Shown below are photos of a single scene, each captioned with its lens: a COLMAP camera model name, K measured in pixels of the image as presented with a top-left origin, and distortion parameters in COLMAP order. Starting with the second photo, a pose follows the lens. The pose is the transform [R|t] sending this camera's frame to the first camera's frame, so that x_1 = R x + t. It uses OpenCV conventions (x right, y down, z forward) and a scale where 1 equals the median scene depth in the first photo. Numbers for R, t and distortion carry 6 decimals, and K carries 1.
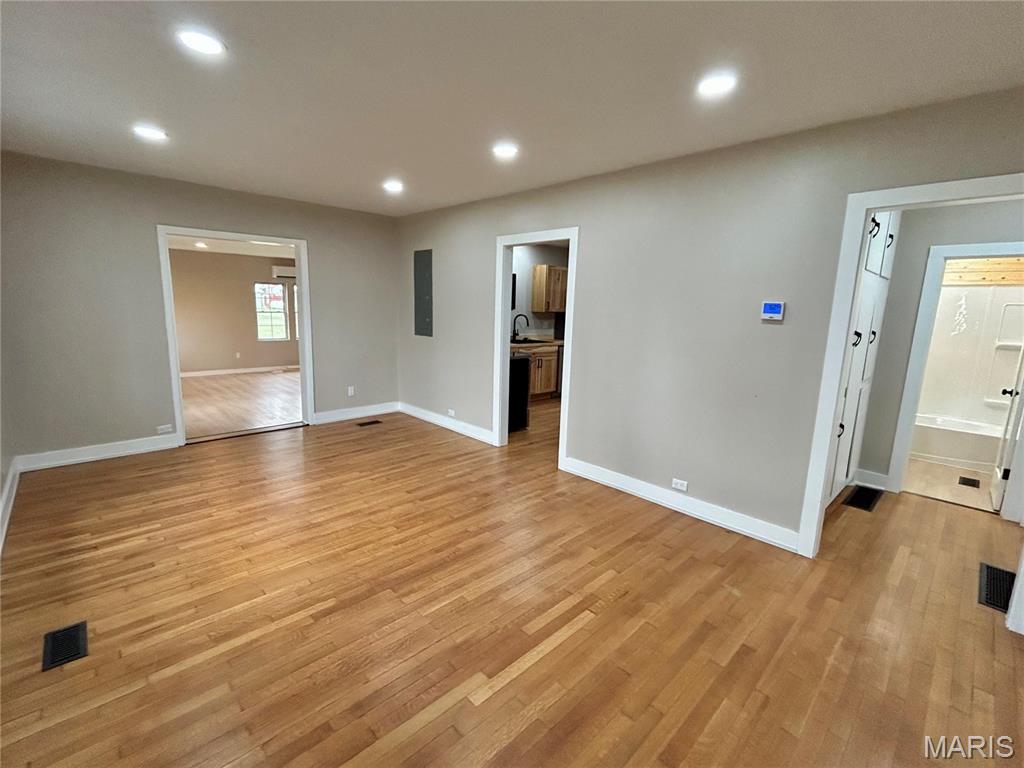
lens RADIAL K [[428.6, 0, 515.1], [0, 428.6, 381.8], [0, 0, 1]] dist [0.000068, 0.000405]
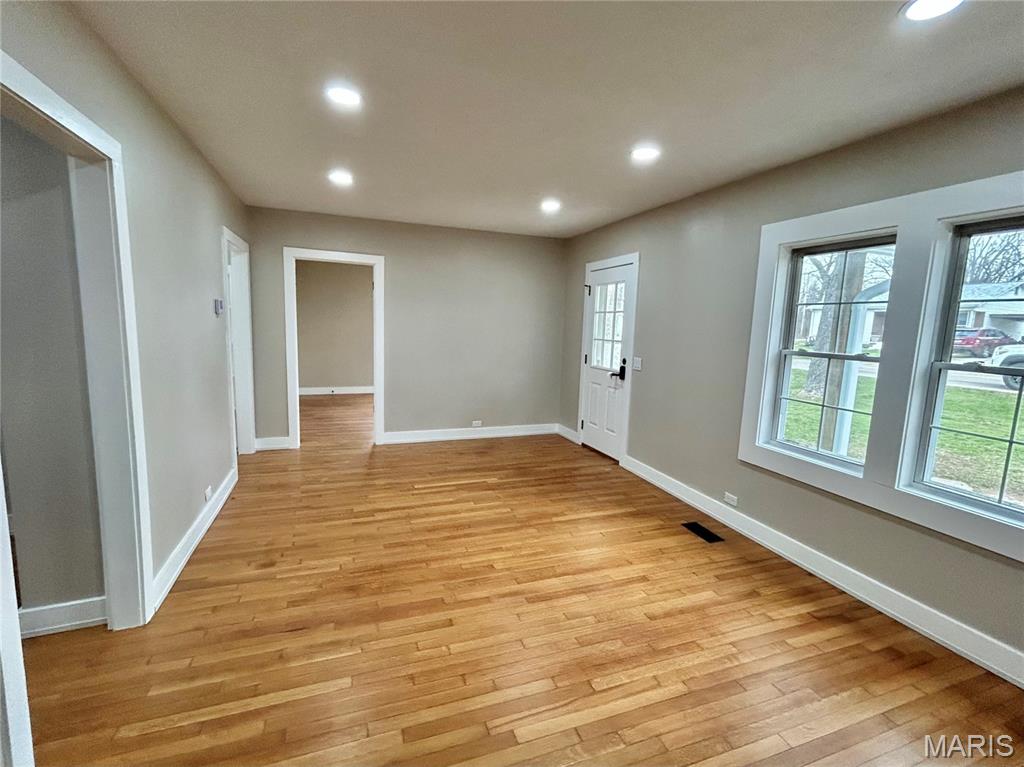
lens RADIAL K [[428.6, 0, 515.1], [0, 428.6, 381.3], [0, 0, 1]] dist [0.000068, 0.000405]
pose [[-0.903328, -0.119661, 0.411922, -0.711616], [0.013226, 0.952076, 0.305577, -0.329772], [-0.428747, 0.281484, -0.858454, 1.821385]]
